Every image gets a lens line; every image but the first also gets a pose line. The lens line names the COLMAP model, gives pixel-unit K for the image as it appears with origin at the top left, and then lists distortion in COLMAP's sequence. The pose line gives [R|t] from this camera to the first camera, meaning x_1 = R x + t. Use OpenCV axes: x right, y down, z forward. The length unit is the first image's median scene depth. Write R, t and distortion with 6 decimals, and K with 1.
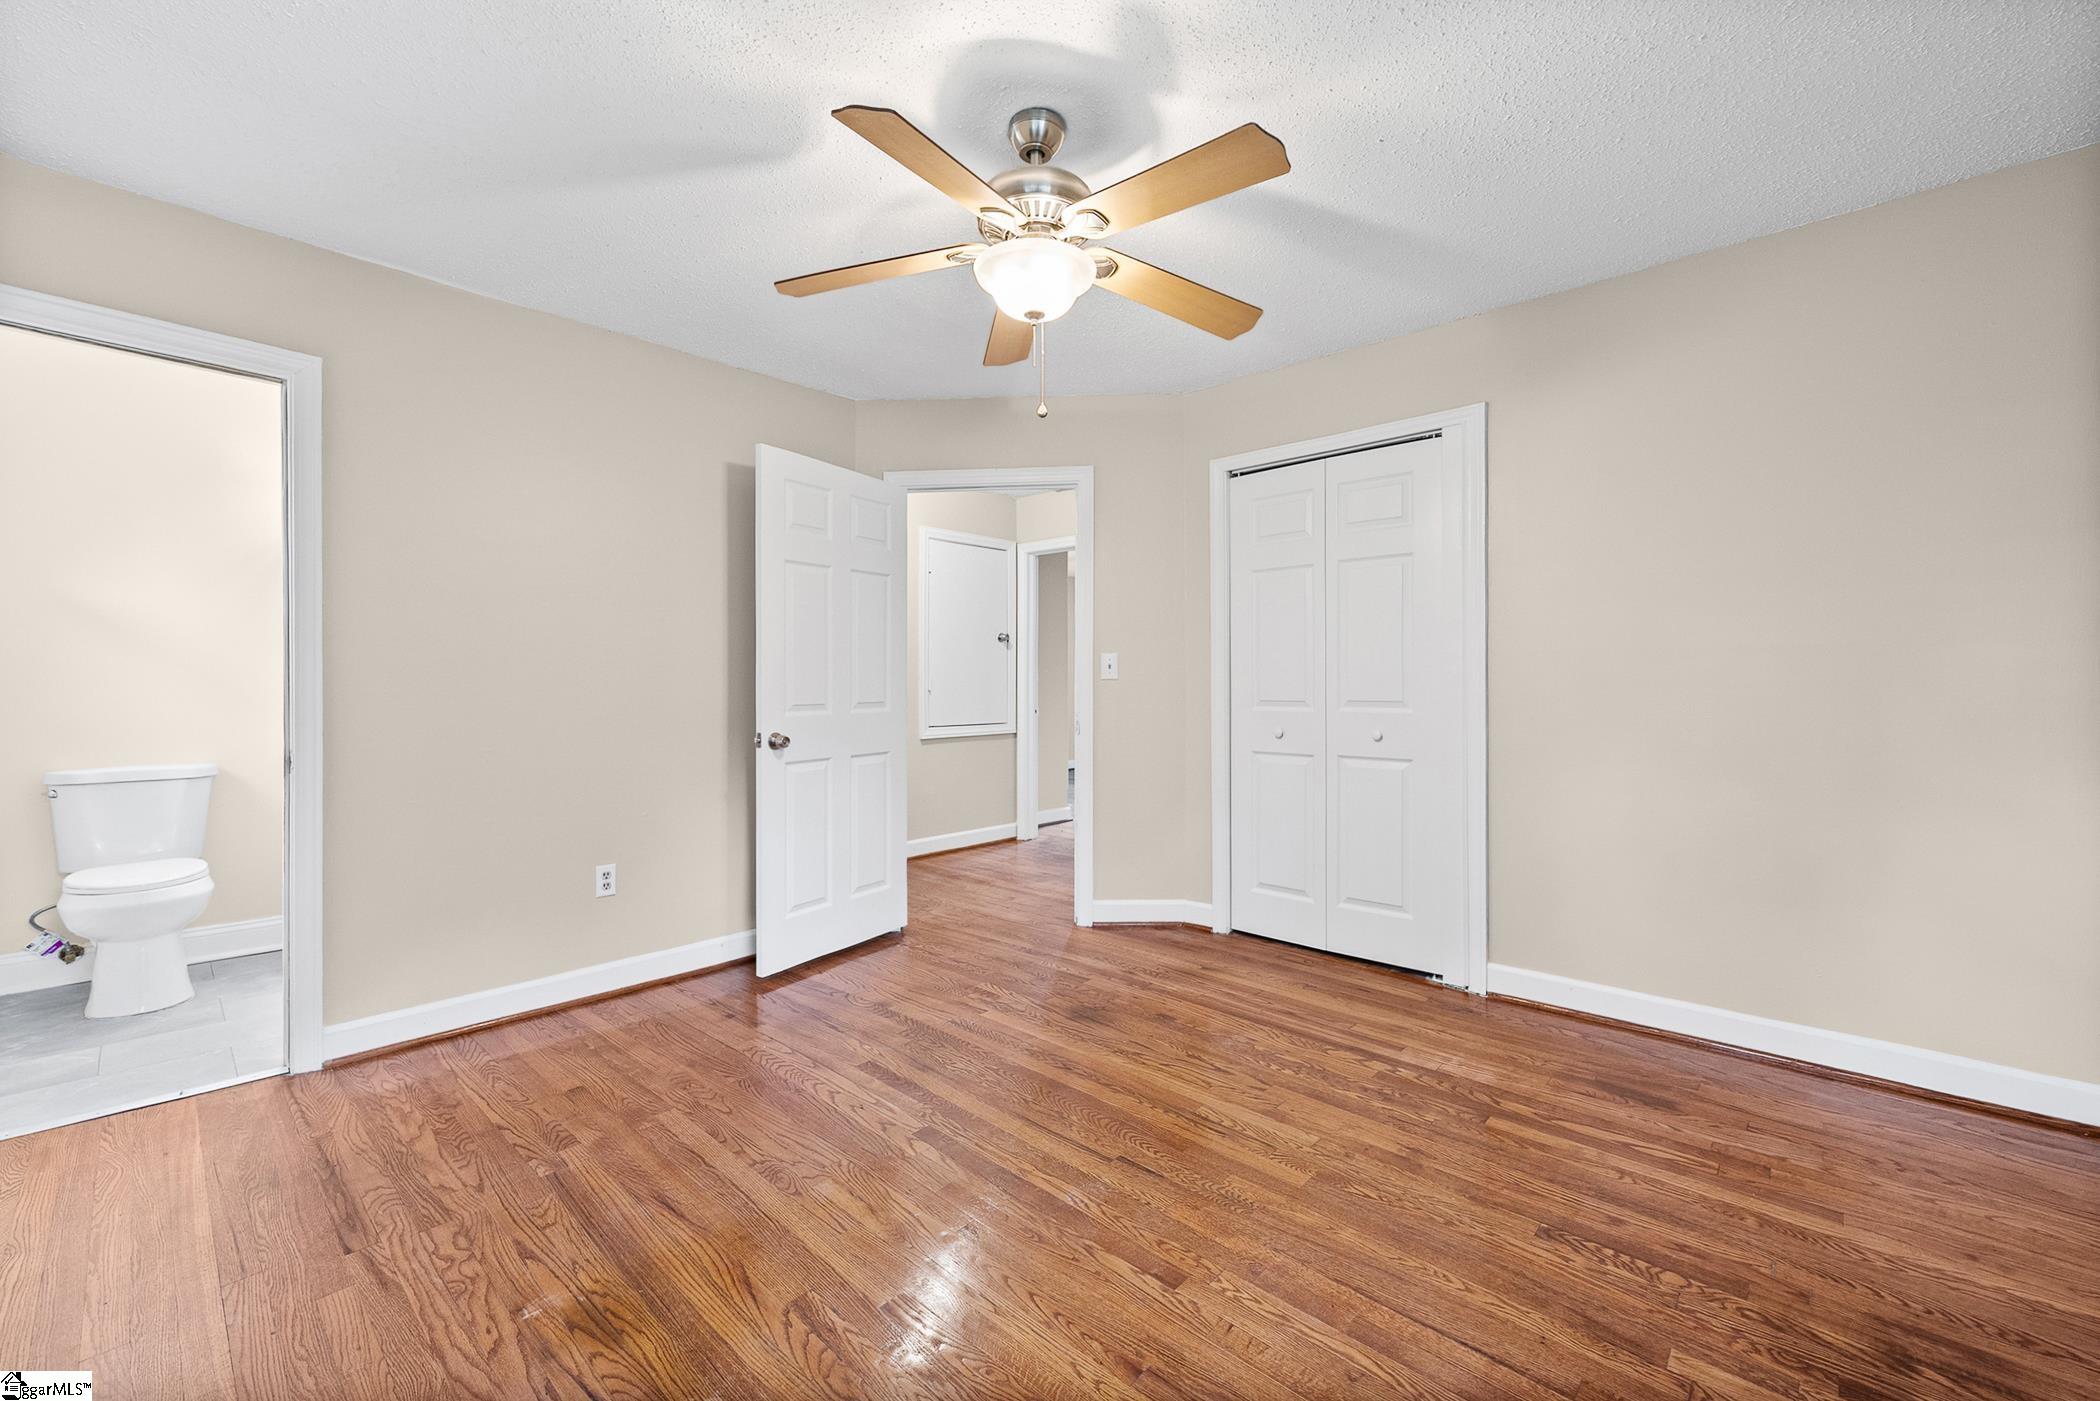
lens RADIAL K [[834.4, 0, 1050.2], [0, 834.4, 672.1], [0, 0, 1]] dist [-0.000088, -0.000039]
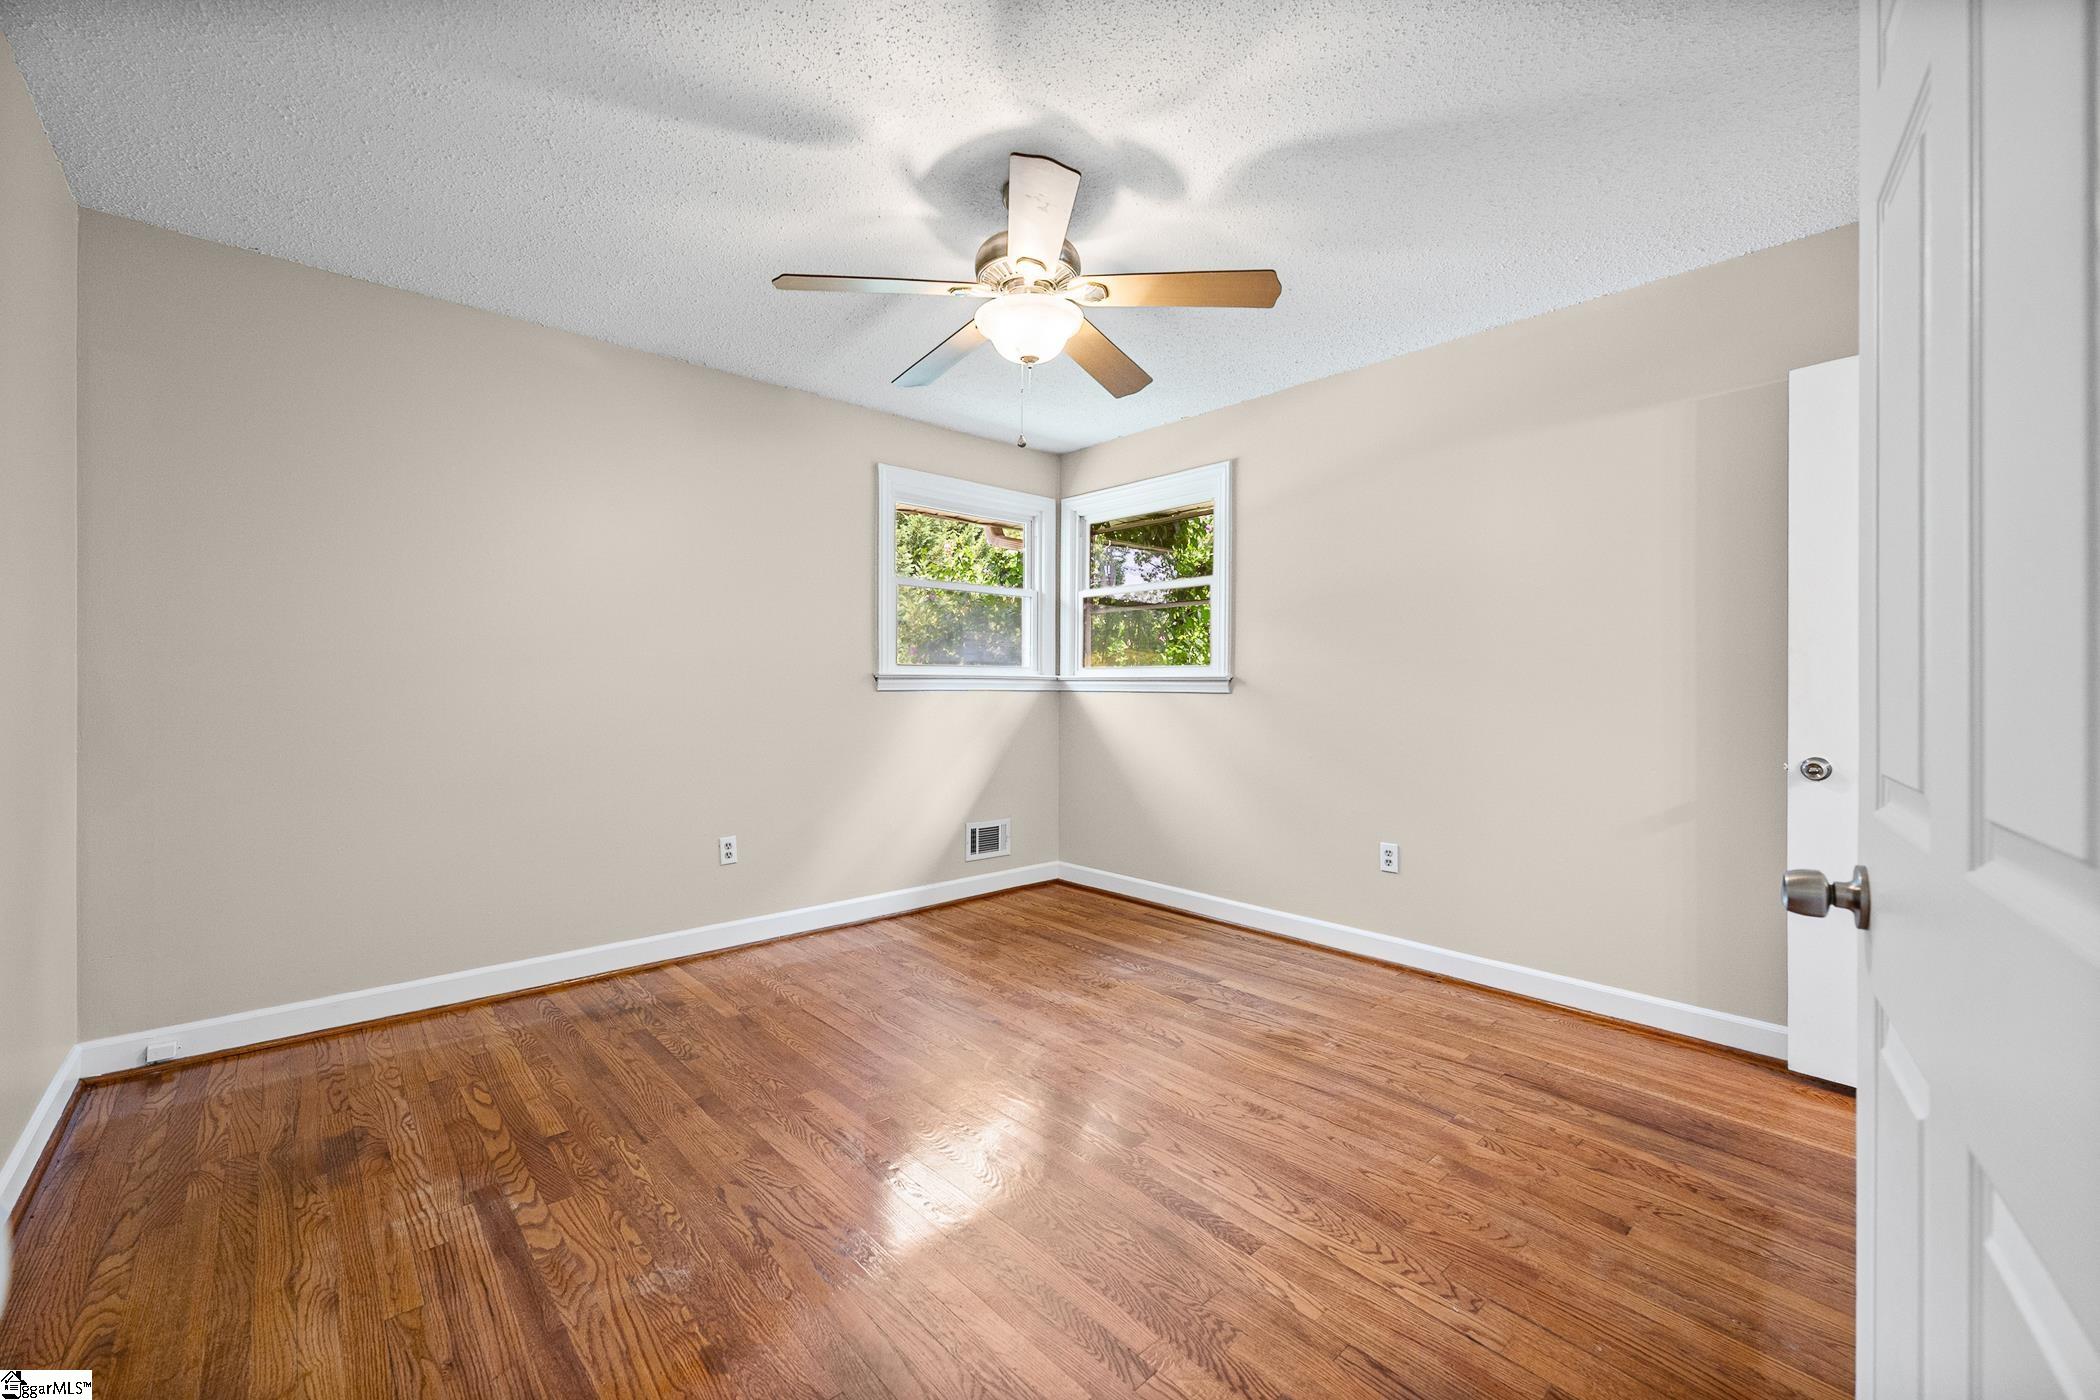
lens RADIAL K [[844.2, 0, 1050.0], [0, 844.2, 700.0], [0, 0, 1]] dist [-0.000974, -0.000355]
pose [[-0.996103, -0.001206, 0.088190, -0.134076], [-0.000825, 0.999990, 0.004360, 0.026619], [-0.088195, 0.004270, -0.996094, 1.931068]]
